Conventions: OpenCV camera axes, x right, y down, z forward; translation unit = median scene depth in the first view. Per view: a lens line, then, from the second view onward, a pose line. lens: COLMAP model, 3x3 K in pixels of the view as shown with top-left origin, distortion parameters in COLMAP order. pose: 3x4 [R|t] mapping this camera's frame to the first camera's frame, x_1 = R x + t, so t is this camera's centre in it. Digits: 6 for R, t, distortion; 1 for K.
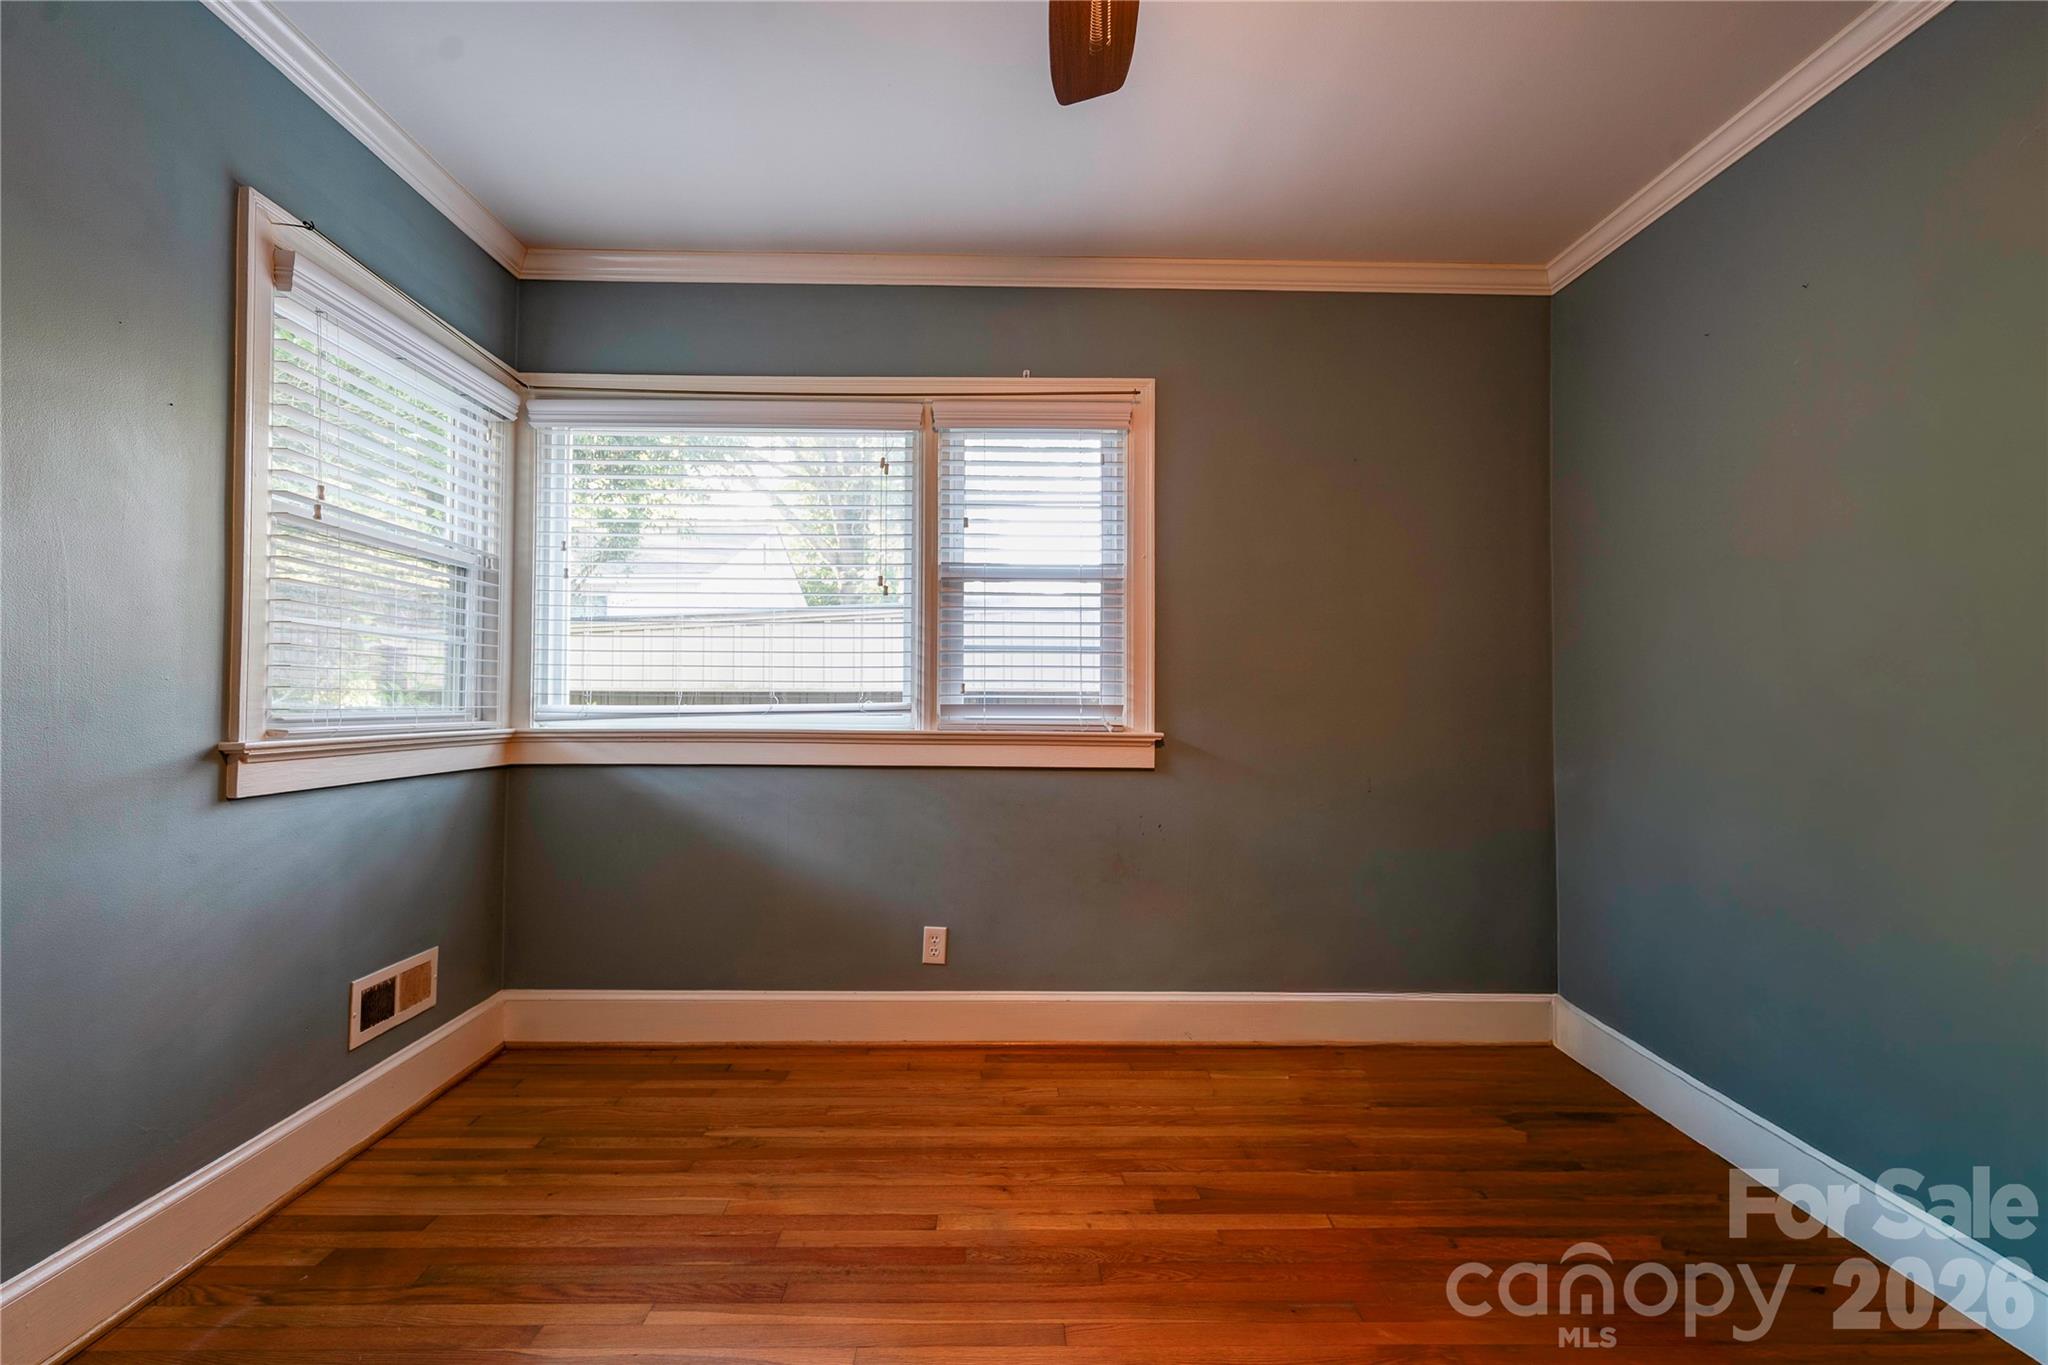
lens RADIAL K [[956.9, 0, 1039.8], [0, 956.9, 676.7], [0, 0, 1]] dist [-0.003495, 0.014011]
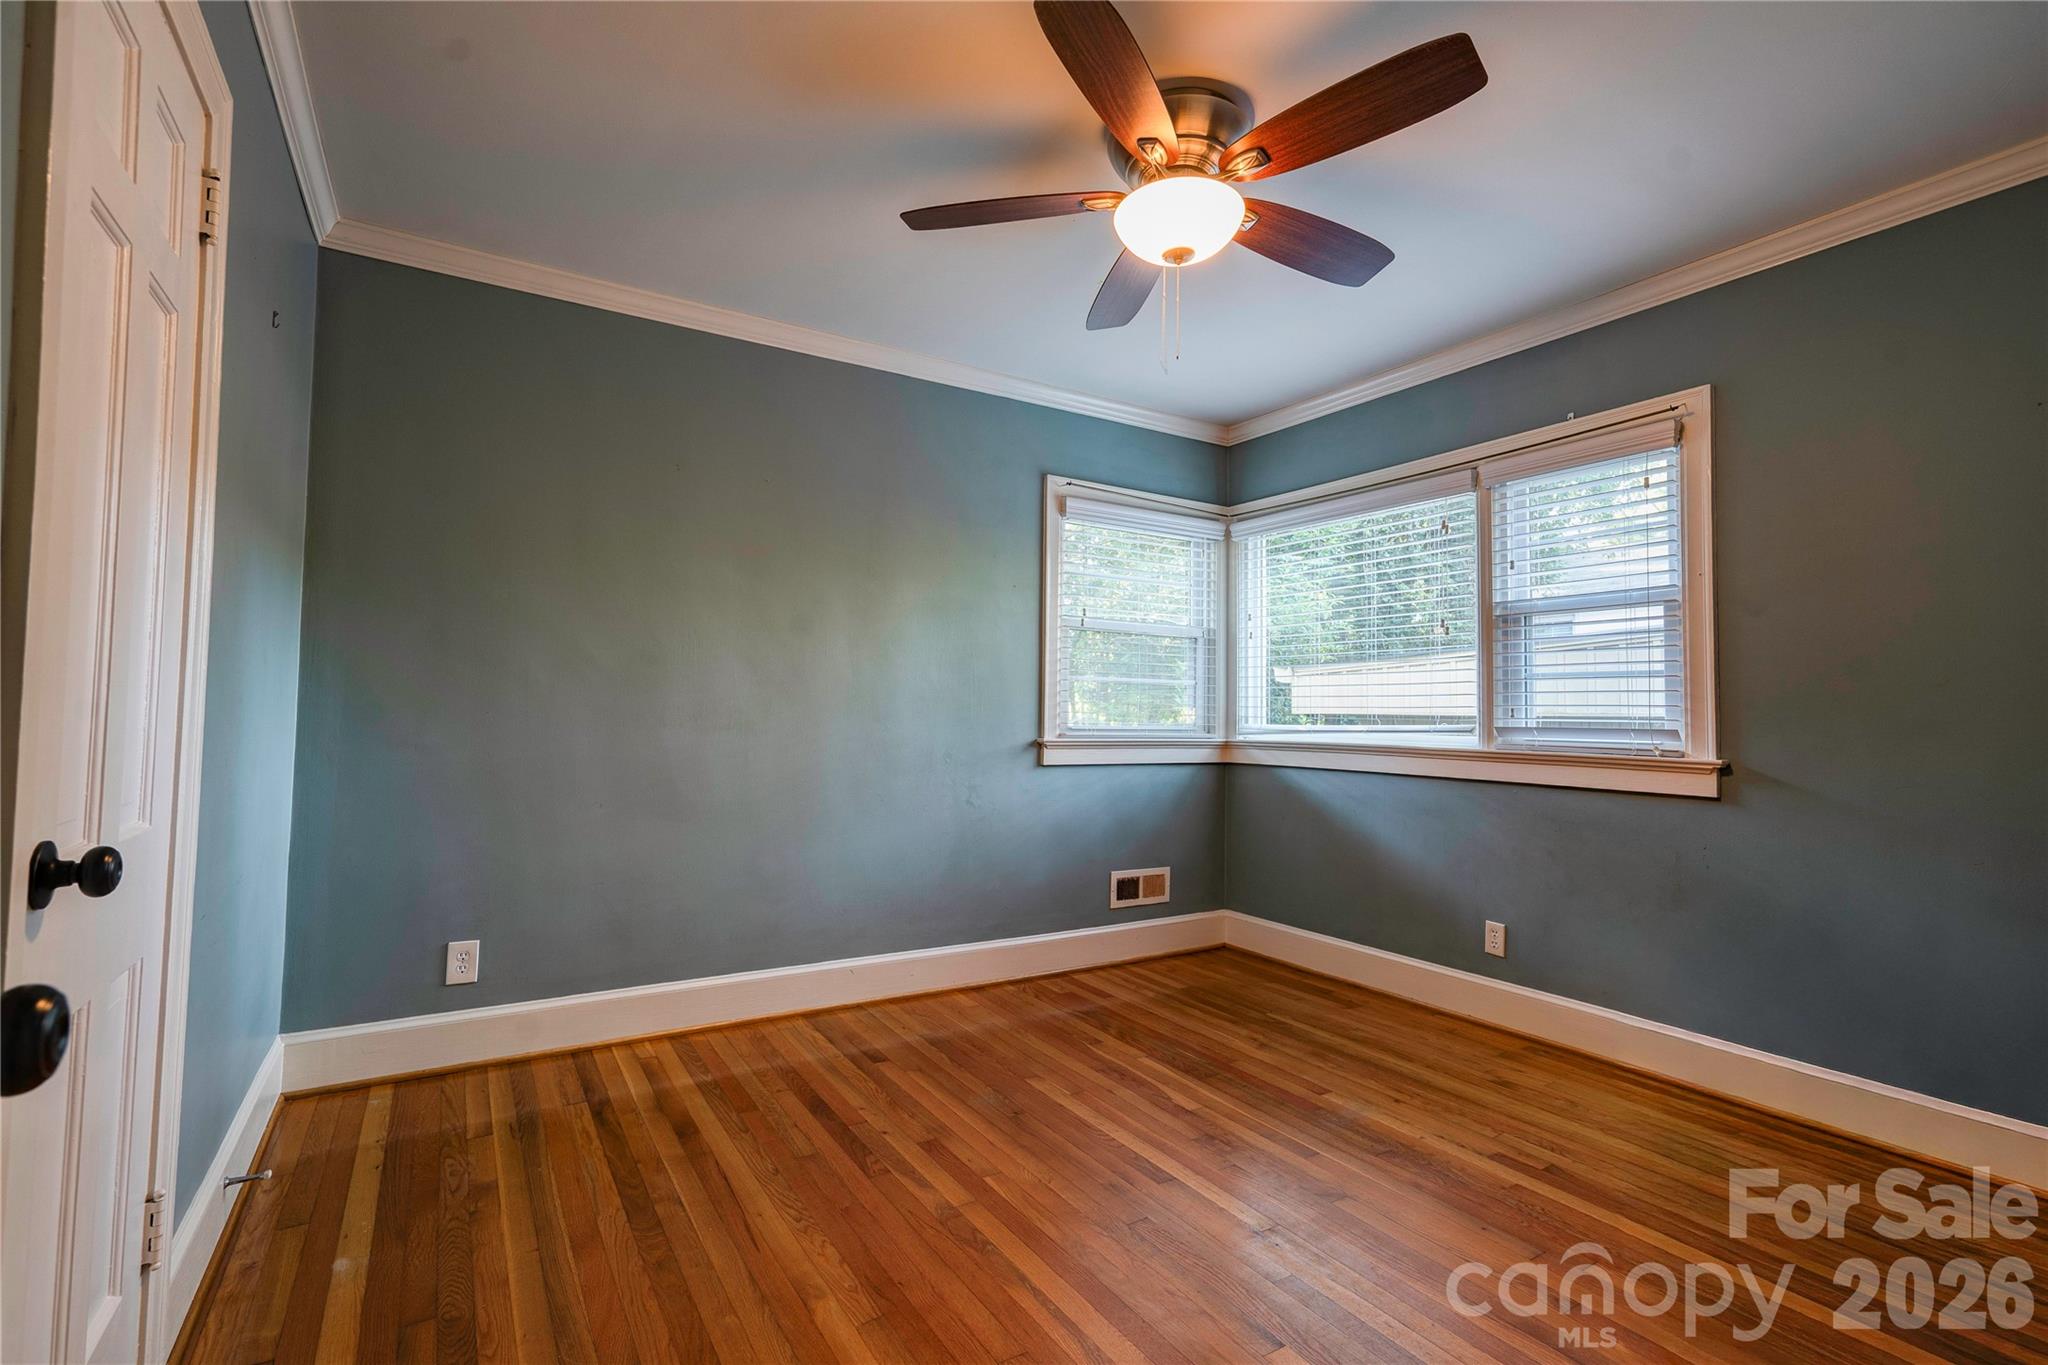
lens RADIAL K [[936.7, 0, 997.4], [0, 936.7, 677.9], [0, 0, 1]] dist [-0.005843, 0.013103]
pose [[0.499210, -0.033439, -0.865836, 0.569491], [0.009498, 0.999406, -0.033121, 0.002069], [0.866429, 0.008311, 0.499231, -0.070446]]
